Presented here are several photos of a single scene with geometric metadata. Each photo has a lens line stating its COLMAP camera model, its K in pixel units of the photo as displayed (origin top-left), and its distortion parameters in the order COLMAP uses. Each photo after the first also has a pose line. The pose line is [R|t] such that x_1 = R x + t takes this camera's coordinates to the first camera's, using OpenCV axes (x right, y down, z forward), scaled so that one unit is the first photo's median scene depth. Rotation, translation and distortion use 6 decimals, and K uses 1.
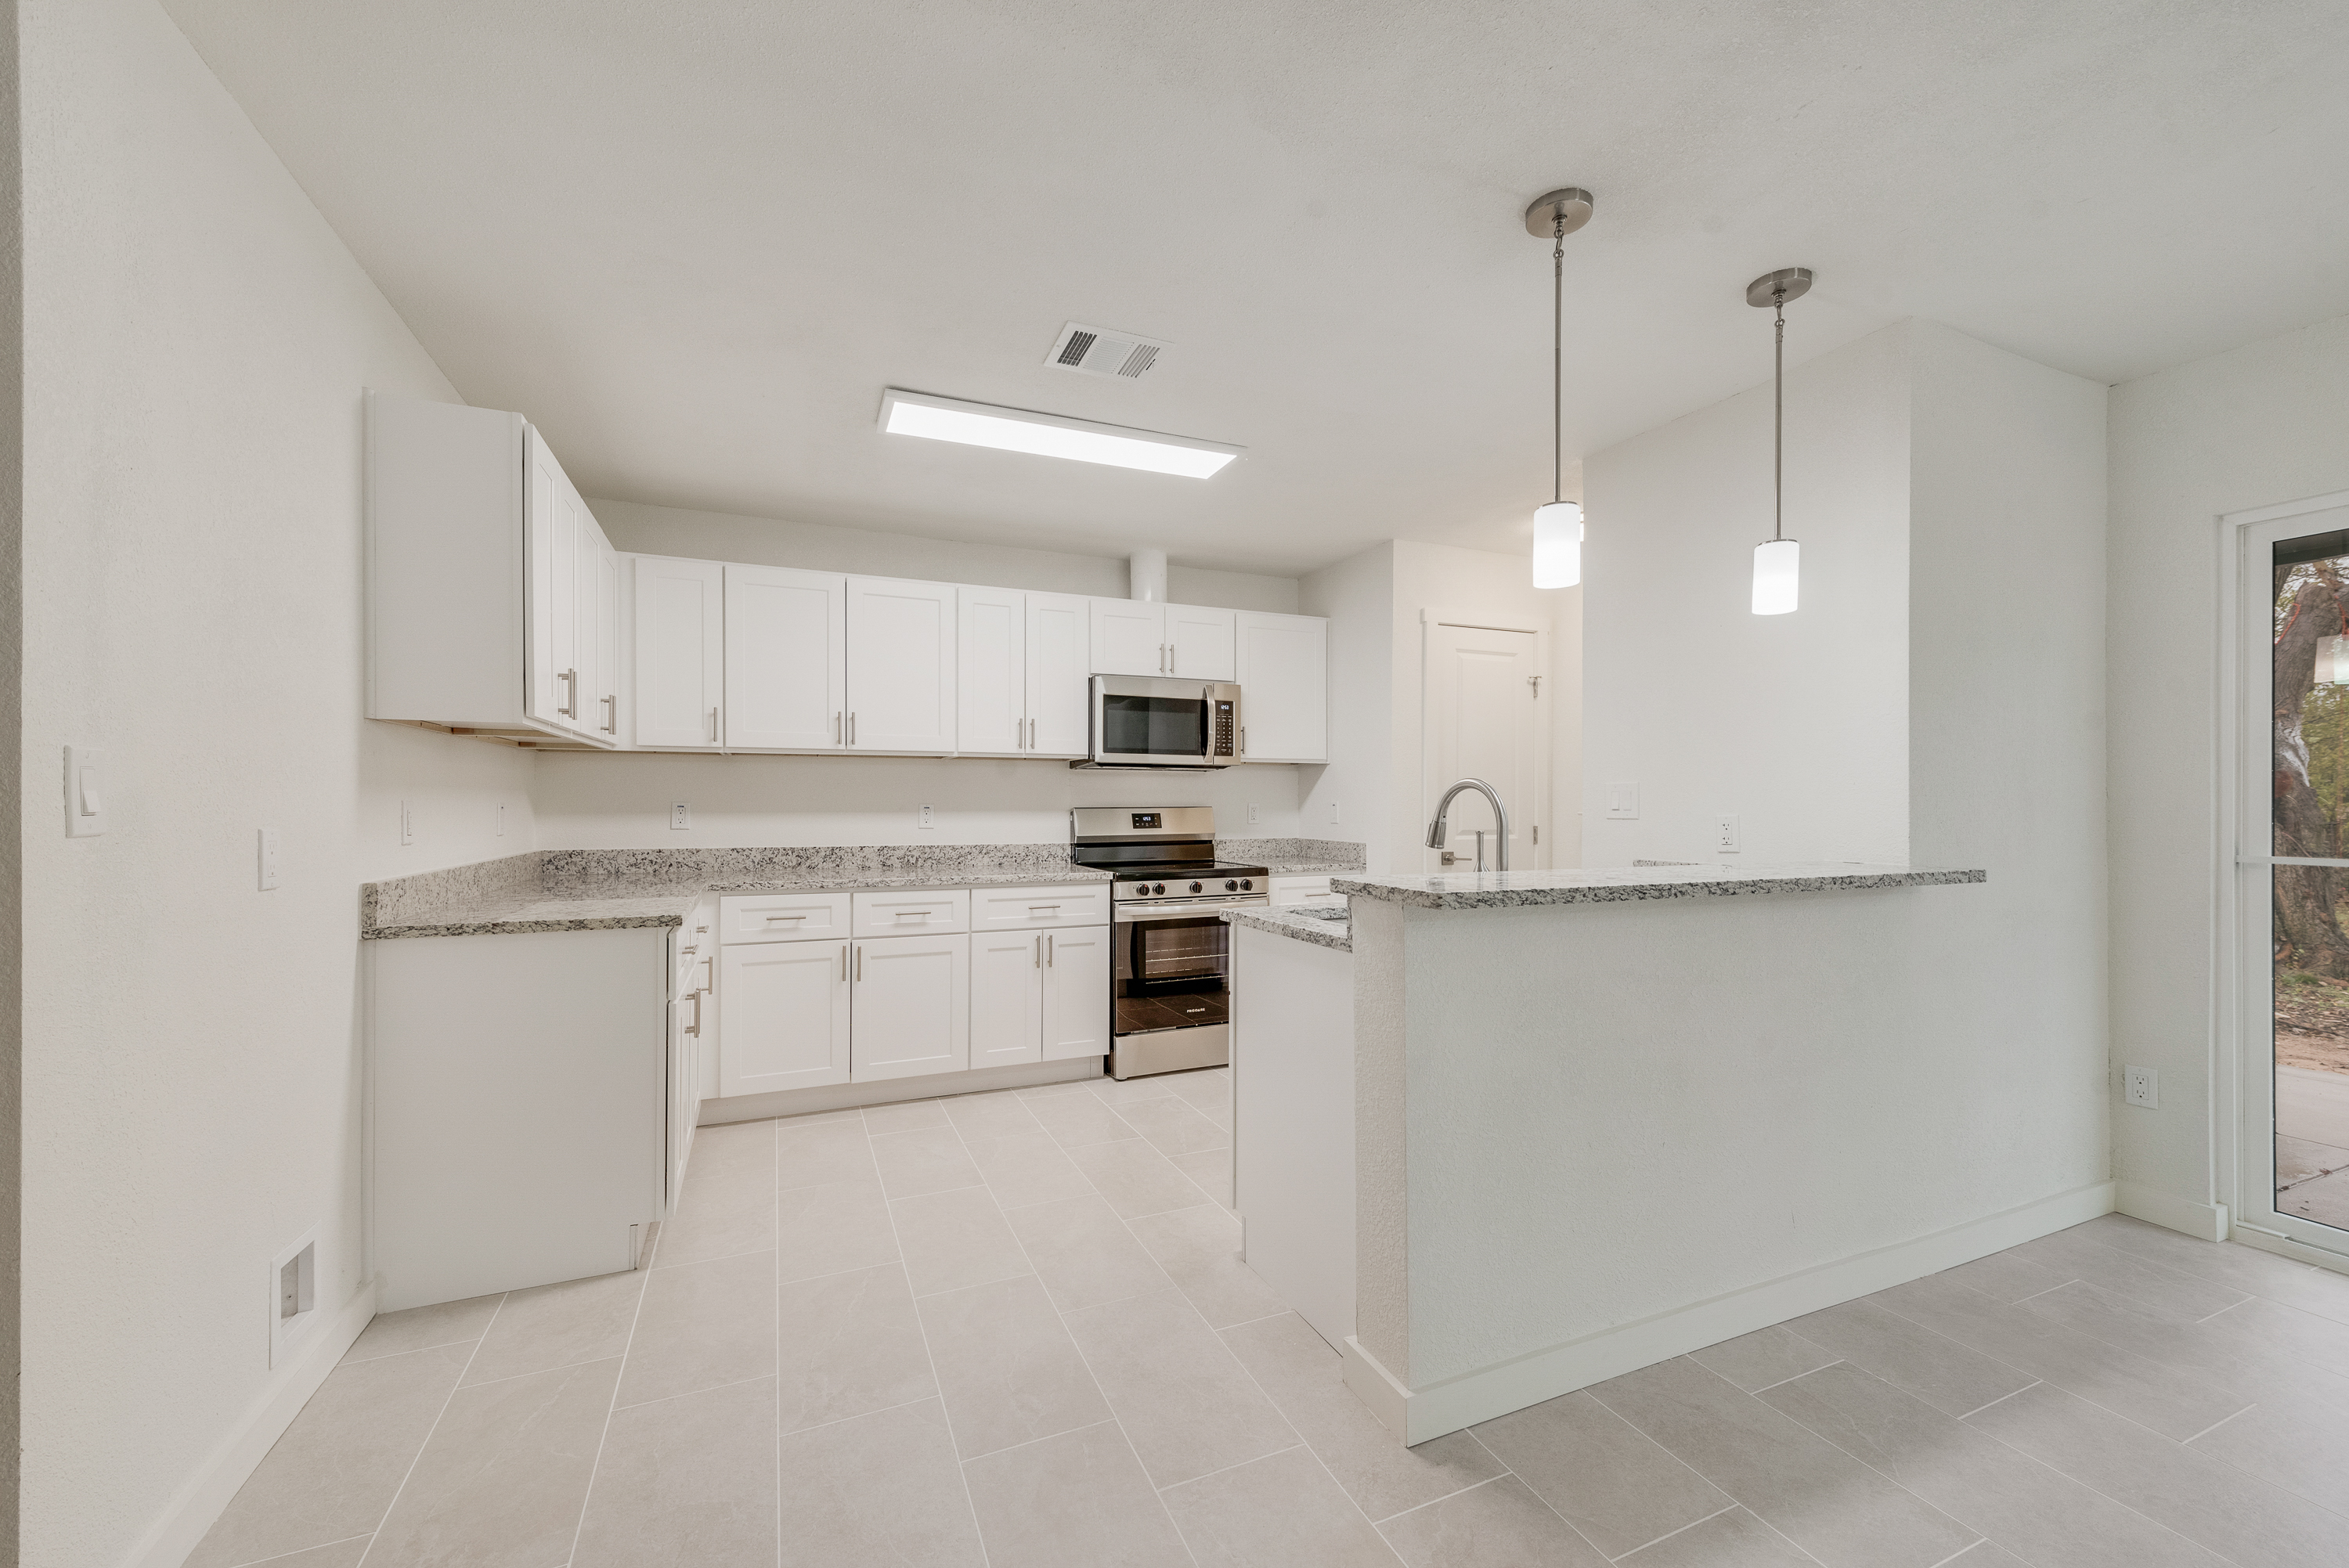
lens RADIAL K [[918.5, 0, 1171.2], [0, 918.5, 798.2], [0, 0, 1]] dist [-0.001361, -0.000337]
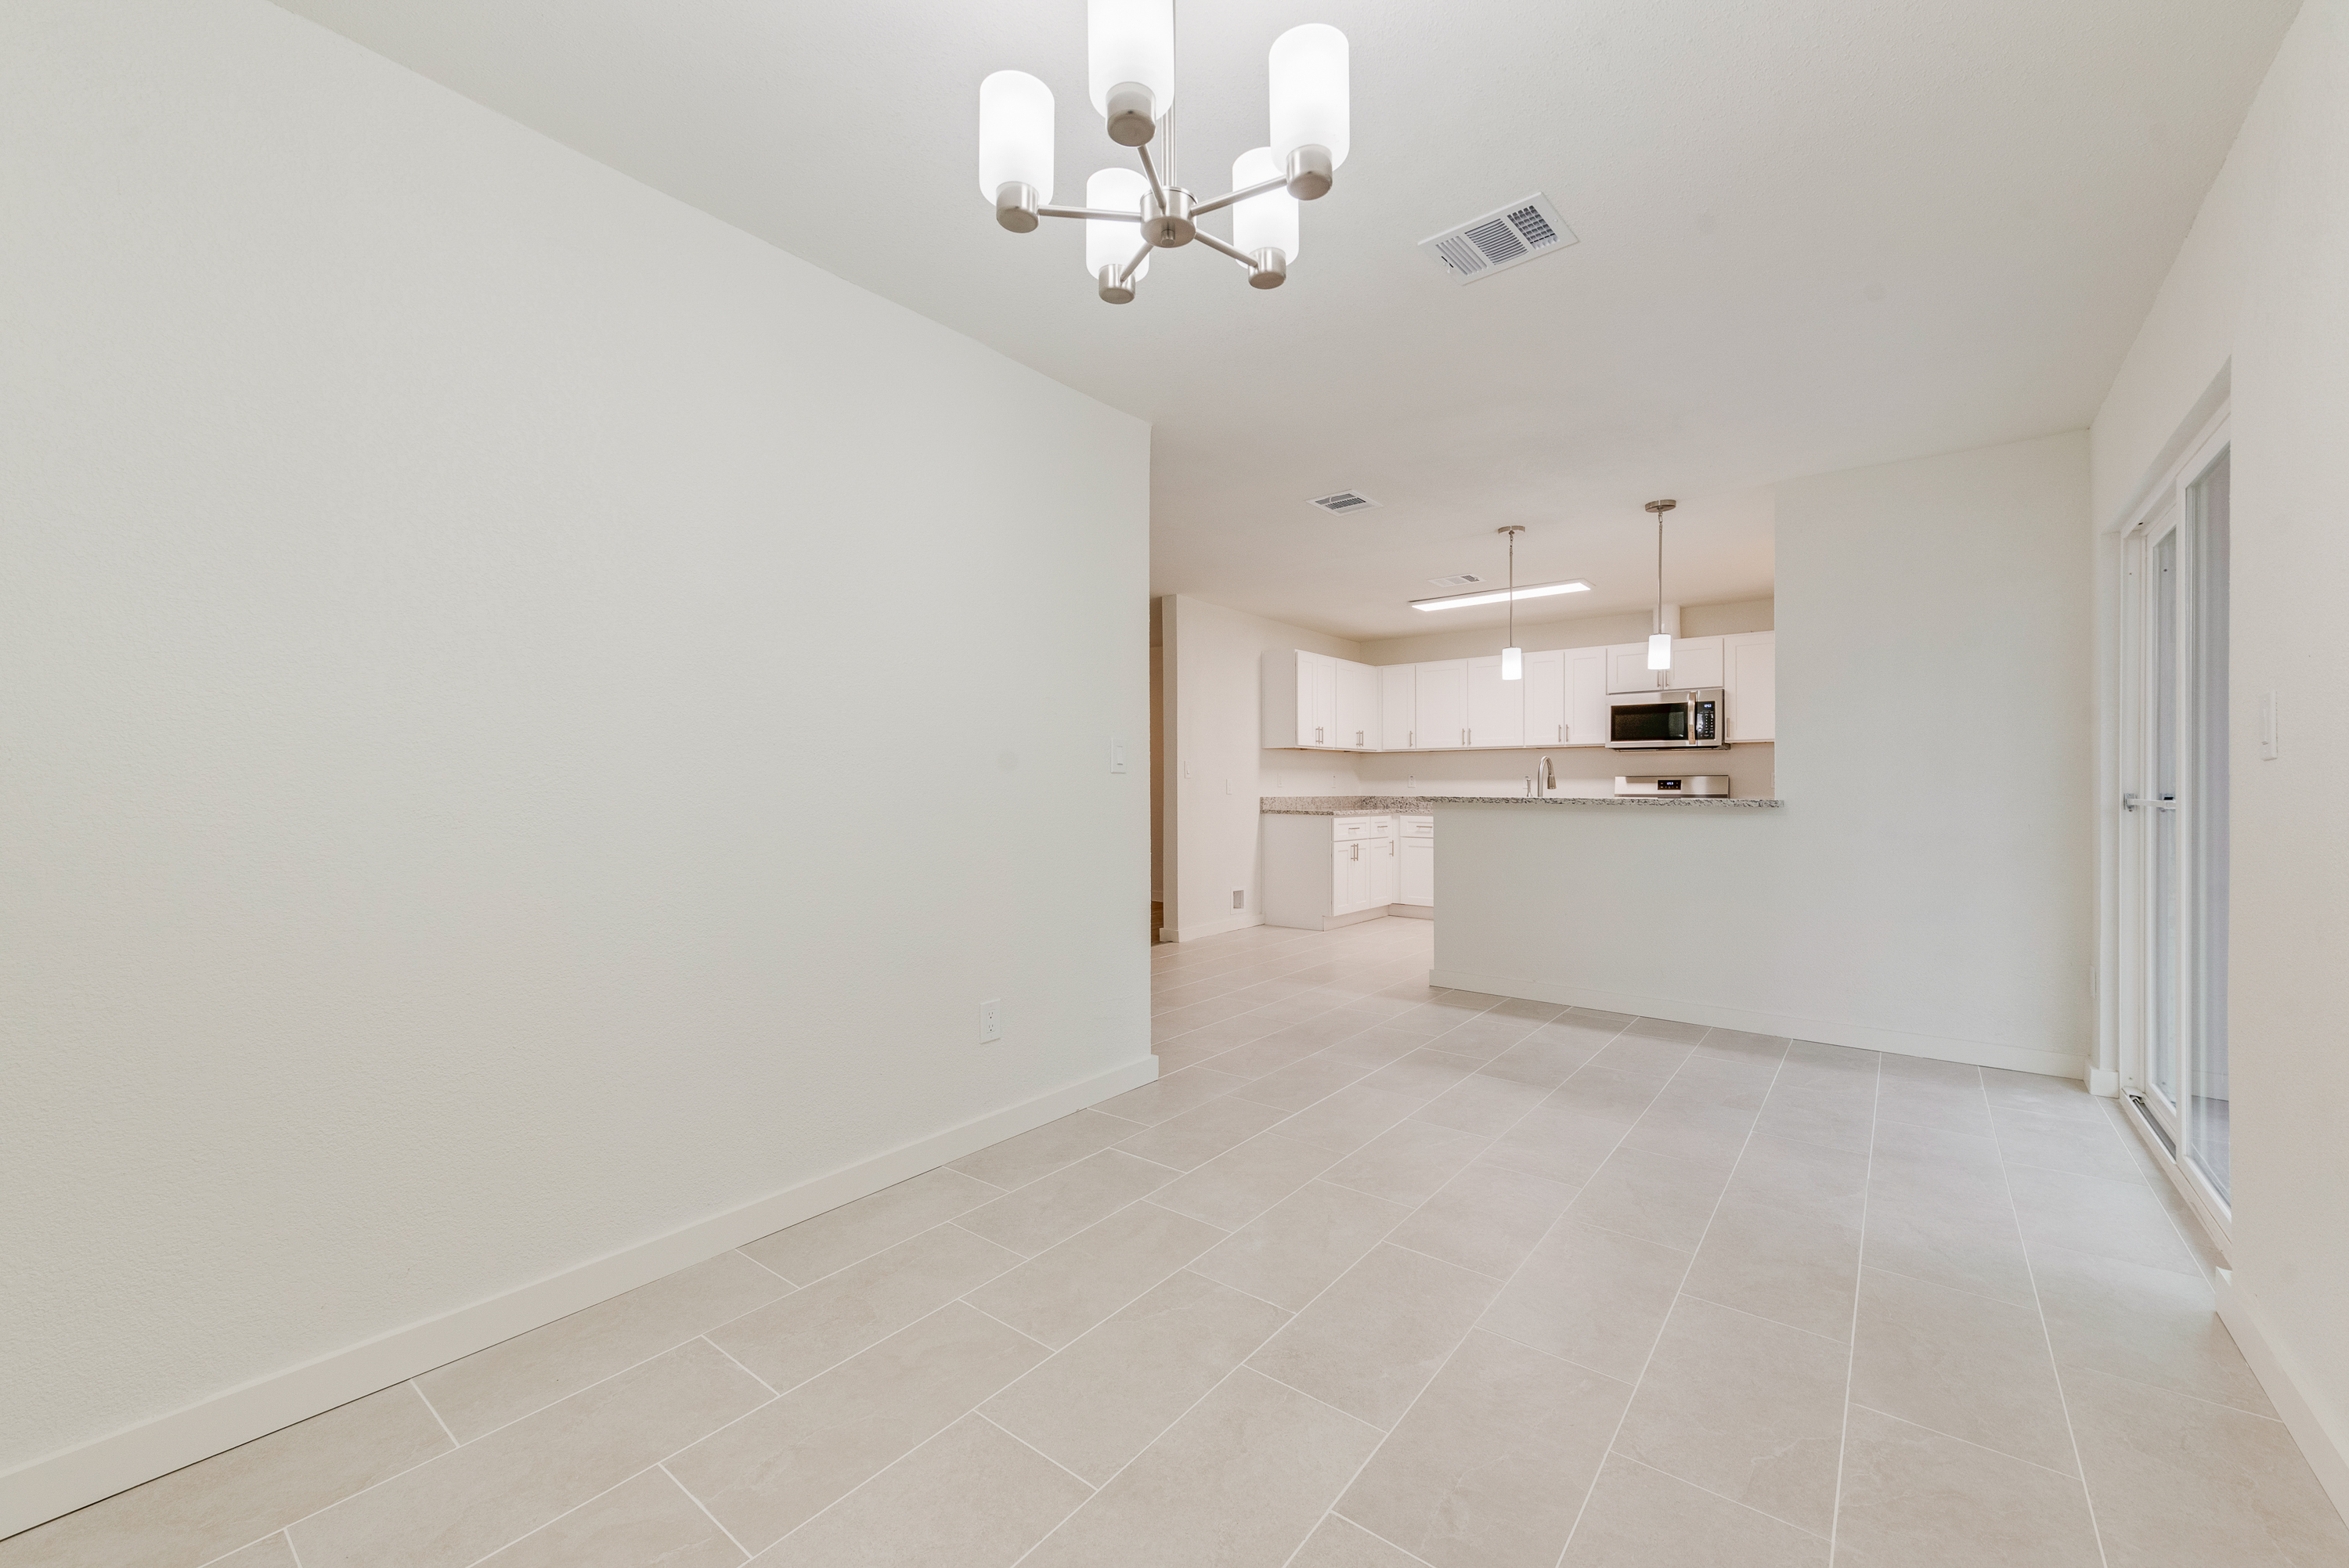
lens RADIAL K [[918.5, 0, 1174.8], [0, 918.5, 782.7], [0, 0, 1]] dist [-0.001361, -0.000337]
pose [[0.474632, -0.003303, -0.880178, 1.143868], [0.006581, 0.999978, -0.000204, 0.021264], [0.880160, -0.005696, 0.474644, -0.525822]]
